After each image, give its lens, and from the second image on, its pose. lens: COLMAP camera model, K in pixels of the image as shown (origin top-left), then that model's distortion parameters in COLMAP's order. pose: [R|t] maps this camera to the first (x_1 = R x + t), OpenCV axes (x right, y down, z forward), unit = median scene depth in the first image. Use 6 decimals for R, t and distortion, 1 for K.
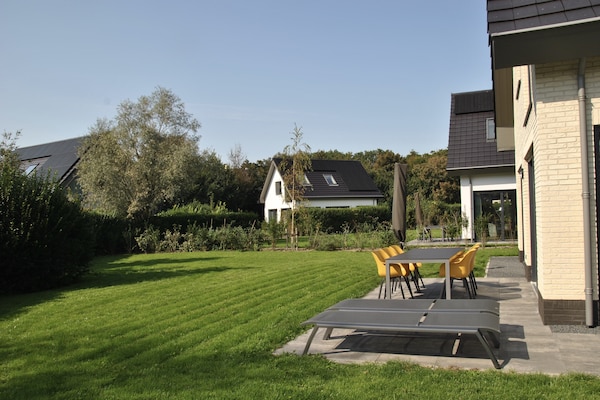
lens RADIAL K [[508.5, 0, 299.6], [0, 508.5, 216.2], [0, 0, 1]] dist [-0.132122, 0.008050]
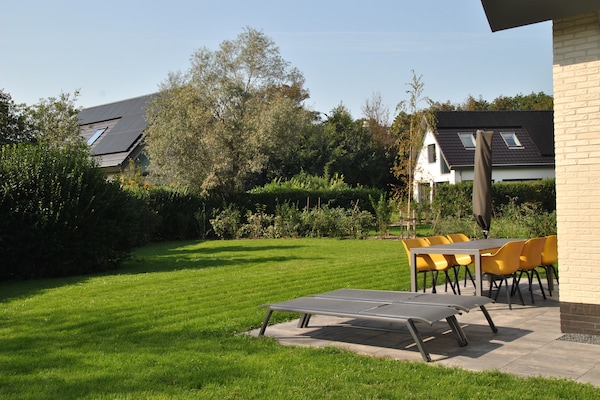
lens RADIAL K [[765.6, 0, 300.0], [0, 765.6, 200.0], [0, 0, 1]] dist [0.000512, 0.002431]
pose [[0.956411, 0.008717, -0.291894, 0.165372], [-0.004855, 0.999891, 0.013955, -0.007082], [0.291984, -0.011930, 0.956349, -0.137740]]
